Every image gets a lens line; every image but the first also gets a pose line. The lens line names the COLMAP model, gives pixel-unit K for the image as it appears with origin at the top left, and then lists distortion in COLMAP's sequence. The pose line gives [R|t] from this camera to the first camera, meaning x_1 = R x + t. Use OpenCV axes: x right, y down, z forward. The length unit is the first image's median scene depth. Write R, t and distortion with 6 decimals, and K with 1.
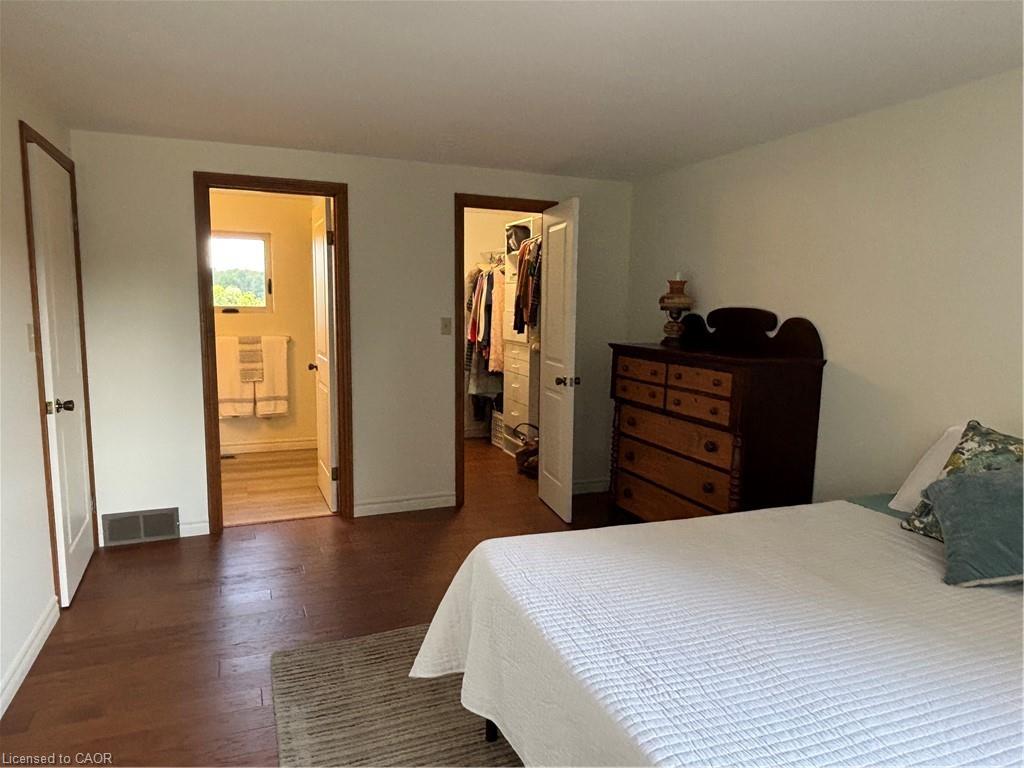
lens RADIAL K [[665.4, 0, 509.2], [0, 665.4, 387.3], [0, 0, 1]] dist [-0.002565, -0.000447]
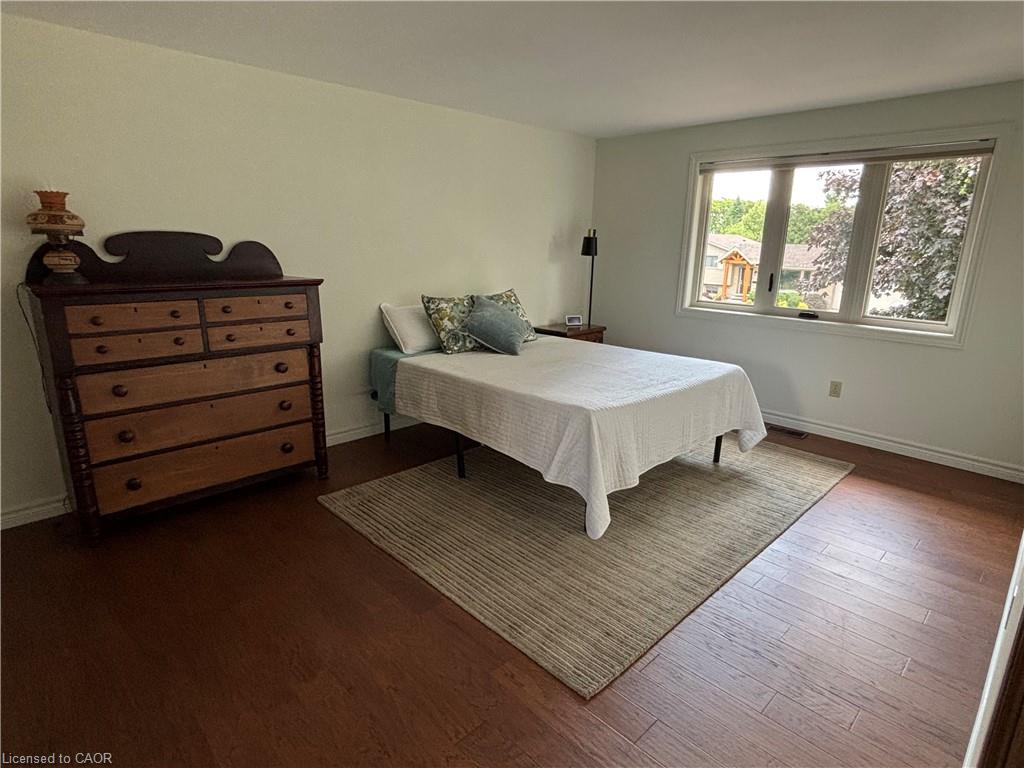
lens RADIAL K [[555.9, 0, 511.2], [0, 555.9, 381.3], [0, 0, 1]] dist [-0.012601, -0.000622]
pose [[-0.388373, -0.249009, 0.887221, -0.591427], [0.090830, 0.947765, 0.305762, -0.119593], [-0.917015, 0.199336, -0.345469, 0.915565]]
